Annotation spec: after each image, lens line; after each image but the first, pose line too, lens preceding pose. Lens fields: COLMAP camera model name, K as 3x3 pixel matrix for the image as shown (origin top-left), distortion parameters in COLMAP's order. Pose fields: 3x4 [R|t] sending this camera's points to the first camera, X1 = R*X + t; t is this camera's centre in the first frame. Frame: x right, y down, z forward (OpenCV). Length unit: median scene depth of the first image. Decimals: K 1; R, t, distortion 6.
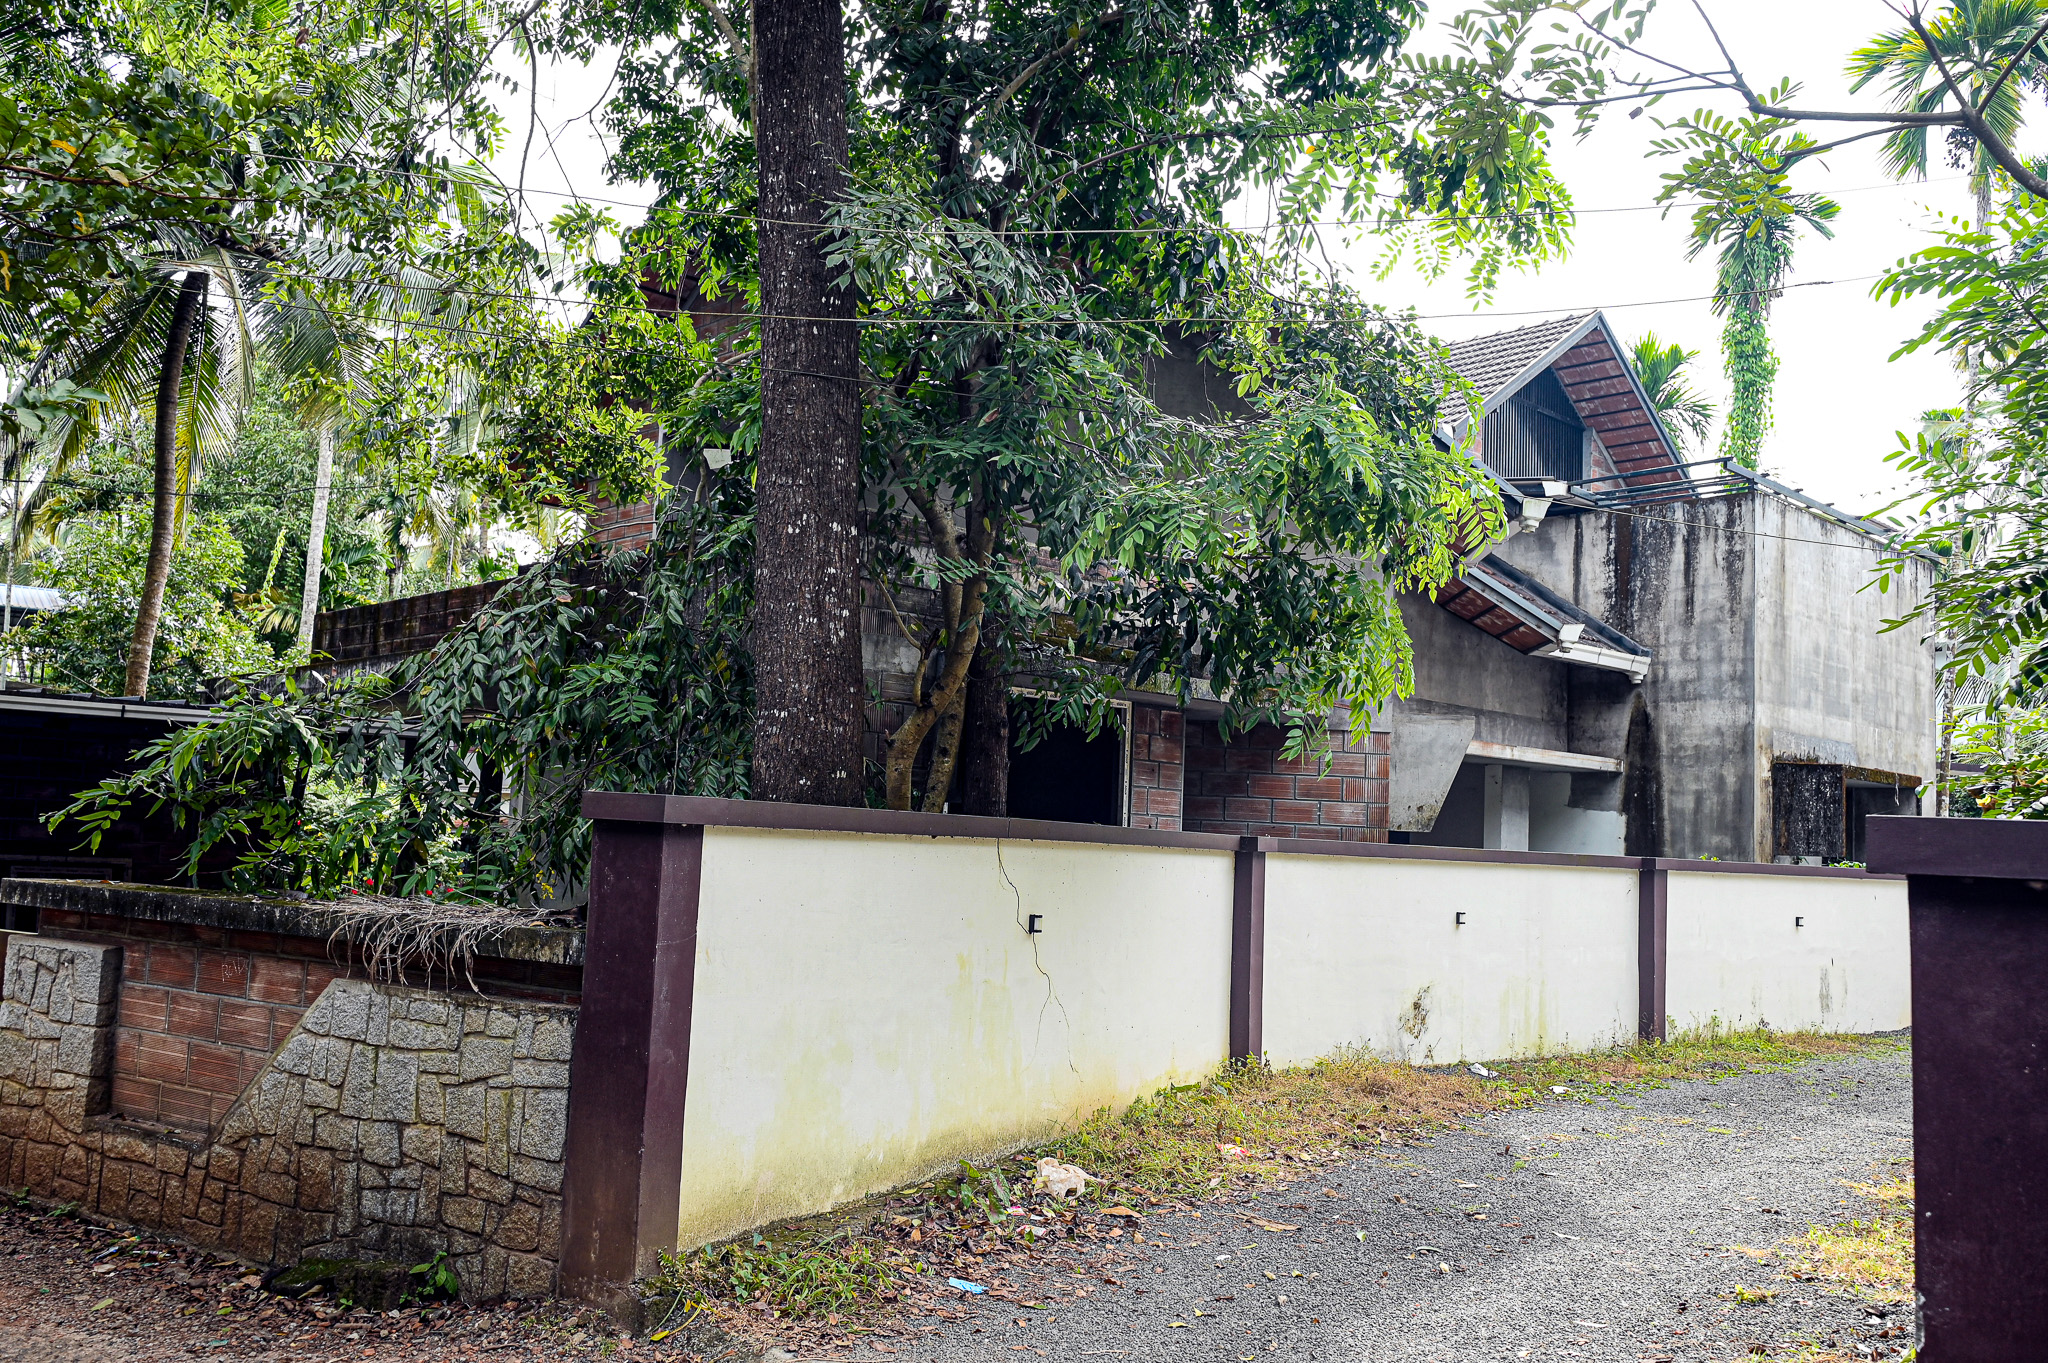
lens RADIAL K [[1636.8, 0, 1029.1], [0, 1636.8, 684.5], [0, 0, 1]] dist [0.003137, -0.008592]
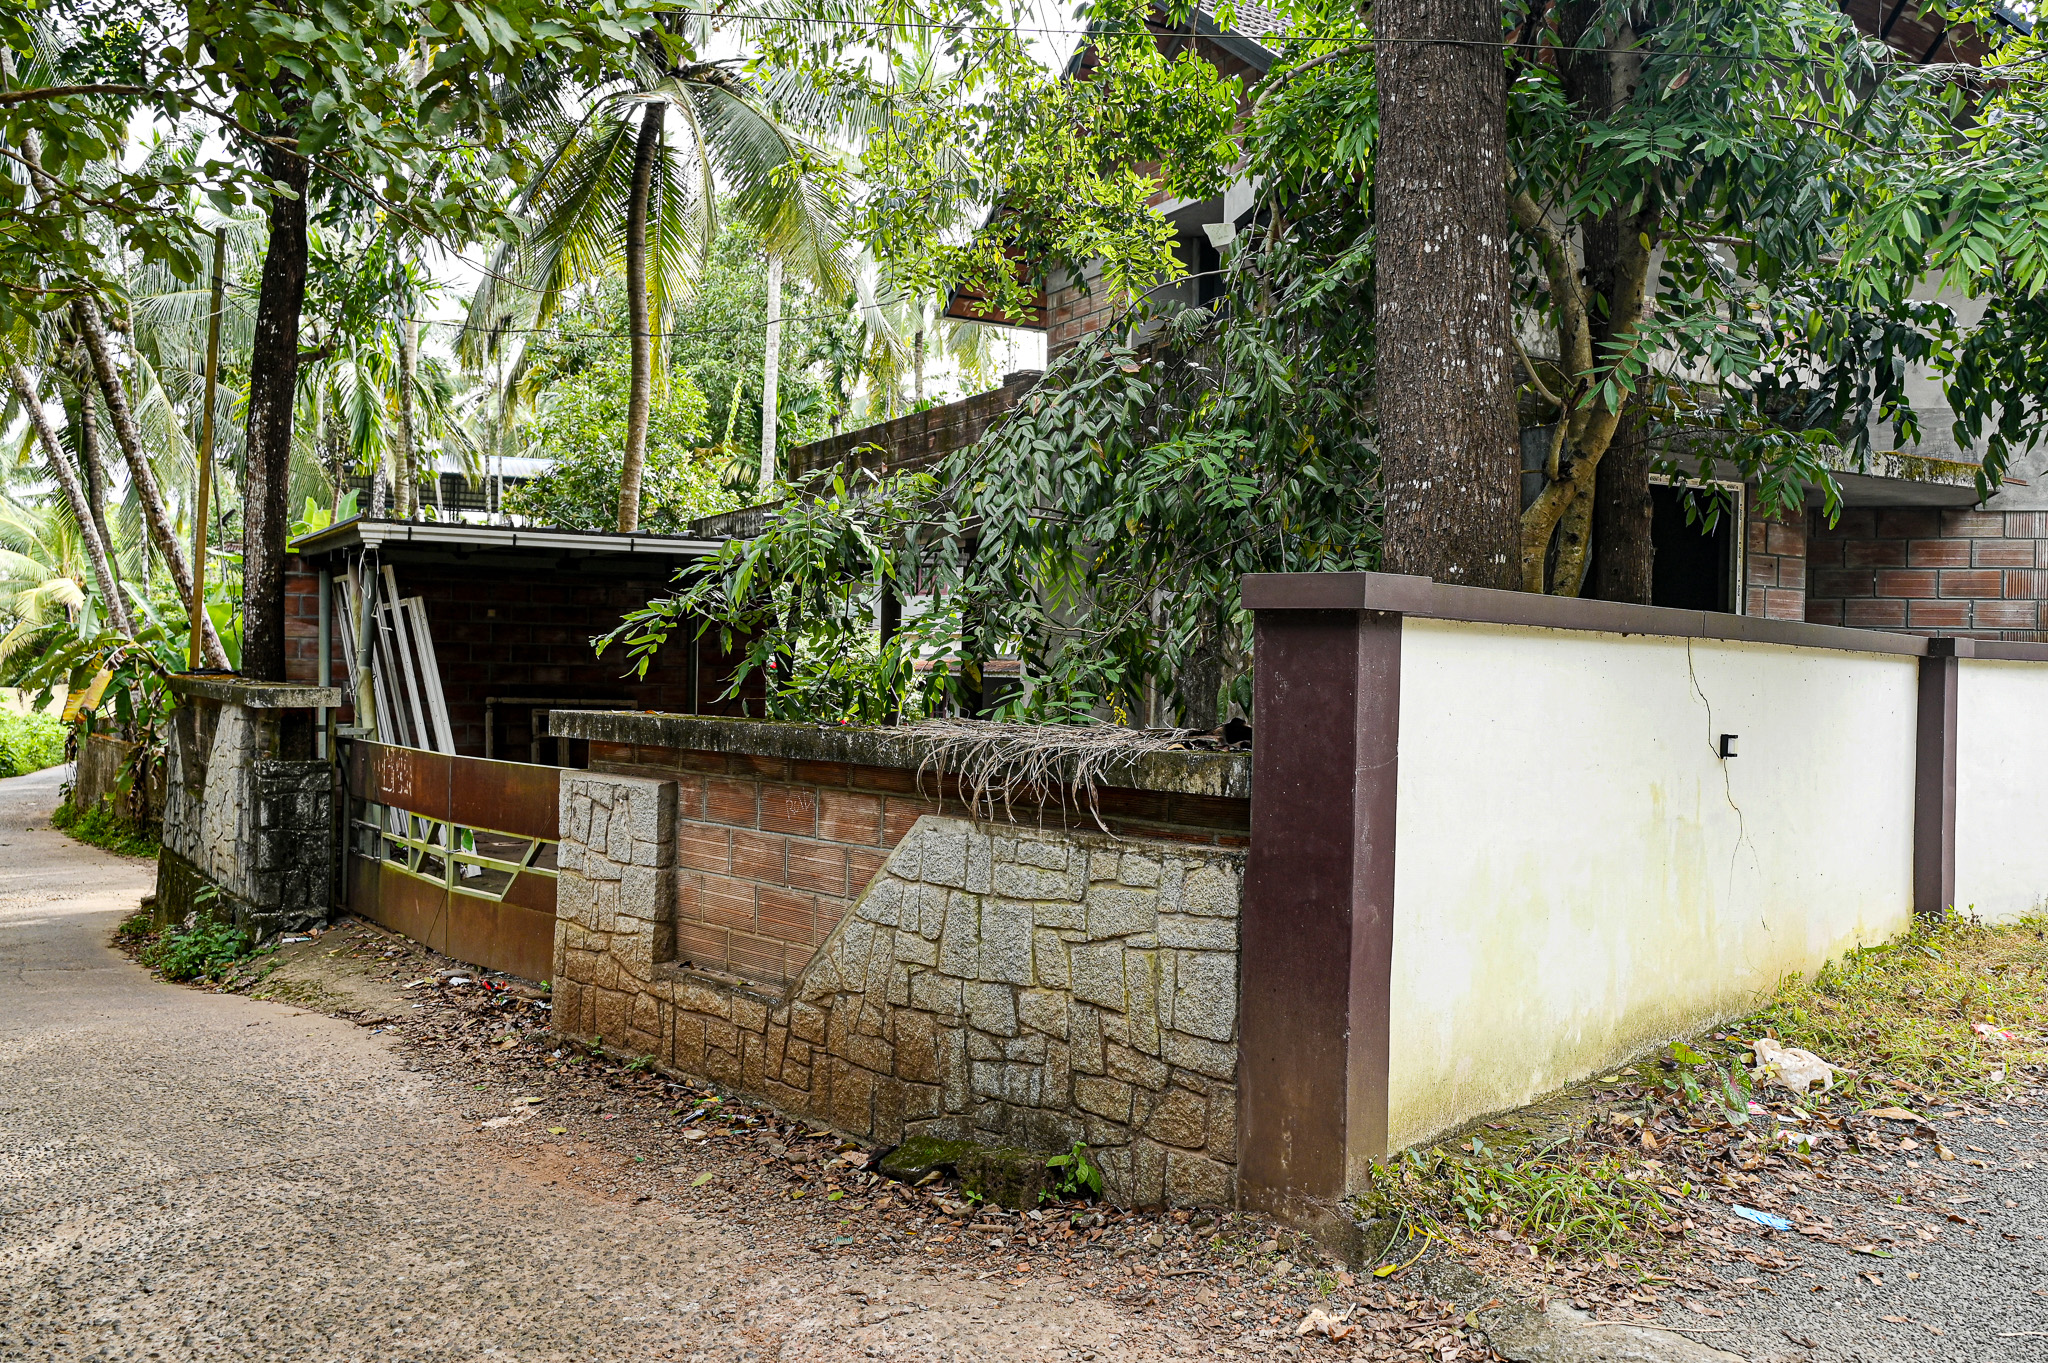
lens RADIAL K [[1636.8, 0, 1029.1], [0, 1636.8, 684.5], [0, 0, 1]] dist [0.003137, -0.008592]
pose [[0.969248, -0.020956, -0.245193, -0.155625], [0.044639, 0.994810, 0.091434, 0.035781], [0.242005, -0.099568, 0.965153, 0.194089]]
